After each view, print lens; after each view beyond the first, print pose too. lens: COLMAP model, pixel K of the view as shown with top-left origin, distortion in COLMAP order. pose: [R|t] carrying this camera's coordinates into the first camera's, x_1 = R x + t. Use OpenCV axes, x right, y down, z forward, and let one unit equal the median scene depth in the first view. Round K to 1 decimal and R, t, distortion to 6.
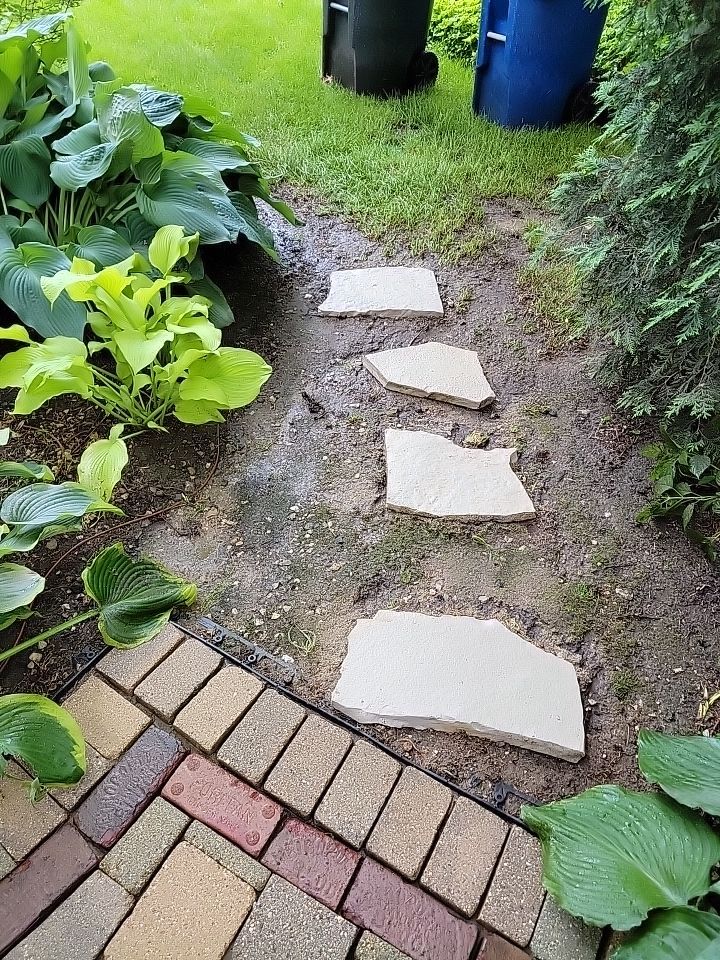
lens RADIAL K [[688.8, 0, 359.8], [0, 688.8, 480.9], [0, 0, 1]] dist [0.025649, -0.004626]
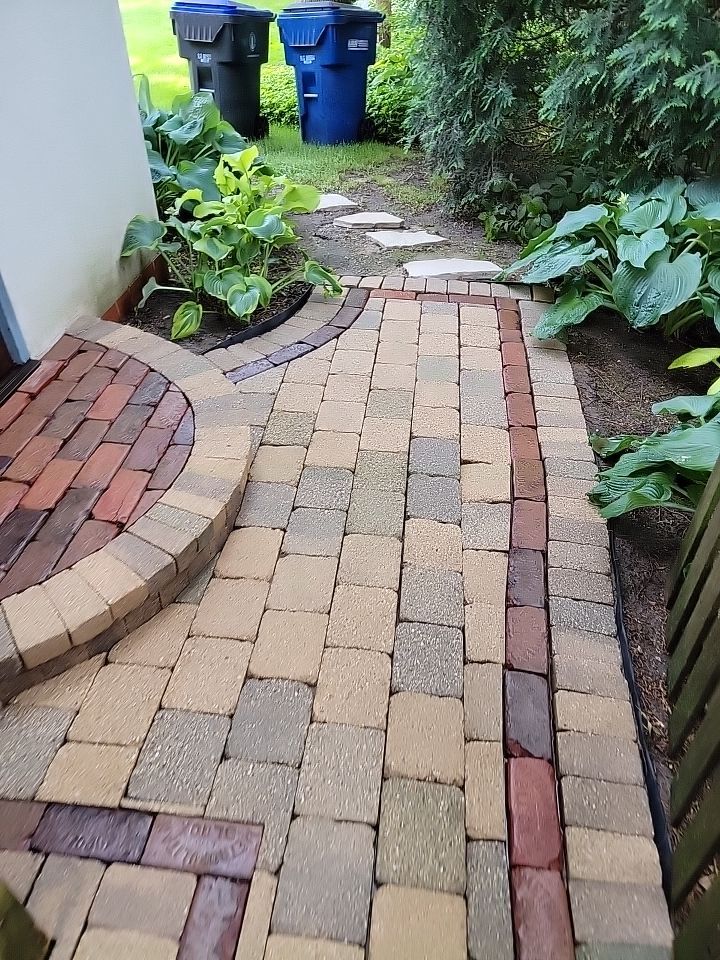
lens RADIAL K [[688.8, 0, 358.8], [0, 688.8, 477.8], [0, 0, 1]] dist [0.025649, -0.004626]
pose [[0.920837, -0.245120, 0.303273, -0.673630], [0.290890, 0.949746, -0.115608, 0.729661], [-0.259695, 0.194675, 0.945865, -0.686469]]
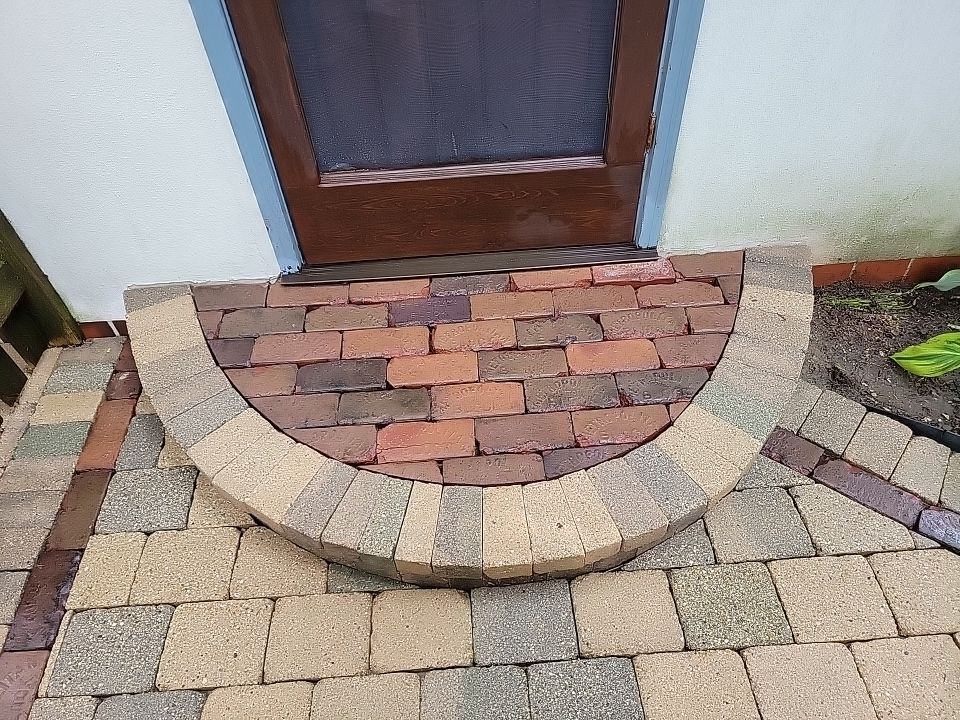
lens RADIAL K [[688.8, 0, 480.4], [0, 688.8, 363.0], [0, 0, 1]] dist [0.025649, -0.004626]
pose [[0.535403, 0.601588, -0.592820, -0.285701], [-0.596182, 0.766368, 0.239263, 0.293475], [0.598256, 0.225327, 0.768972, -0.294092]]
